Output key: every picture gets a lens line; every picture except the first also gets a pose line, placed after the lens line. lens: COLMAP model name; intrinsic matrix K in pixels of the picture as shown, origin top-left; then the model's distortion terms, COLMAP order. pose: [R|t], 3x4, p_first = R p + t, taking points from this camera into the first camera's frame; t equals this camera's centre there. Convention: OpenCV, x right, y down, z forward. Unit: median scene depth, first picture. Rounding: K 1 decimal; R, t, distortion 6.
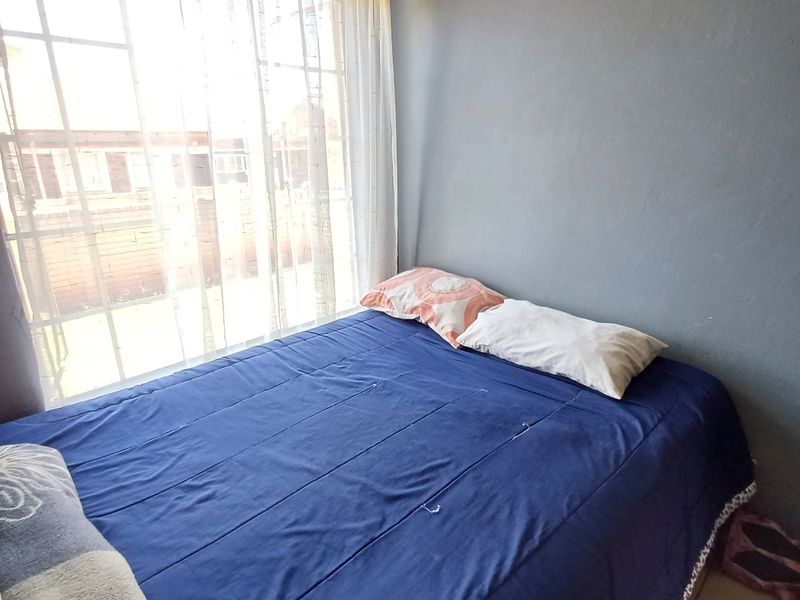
lens RADIAL K [[485.5, 0, 401.4], [0, 485.5, 302.9], [0, 0, 1]] dist [0.024105, -0.003519]
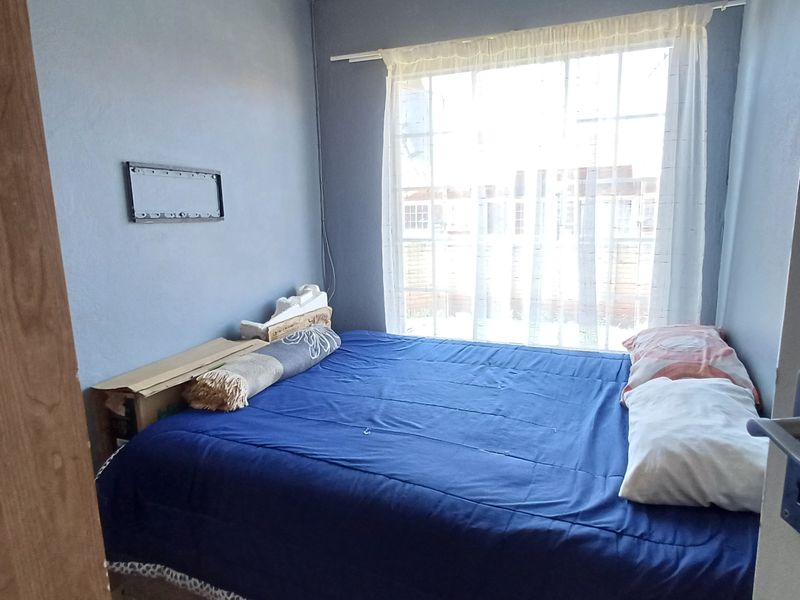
lens RADIAL K [[485.5, 0, 402.4], [0, 485.5, 297.0], [0, 0, 1]] dist [0.024105, -0.003519]
pose [[0.361102, 0.178440, -0.915295, 1.167136], [-0.262965, 0.961173, 0.083639, -0.100015], [0.894681, 0.210488, 0.394005, 0.369900]]
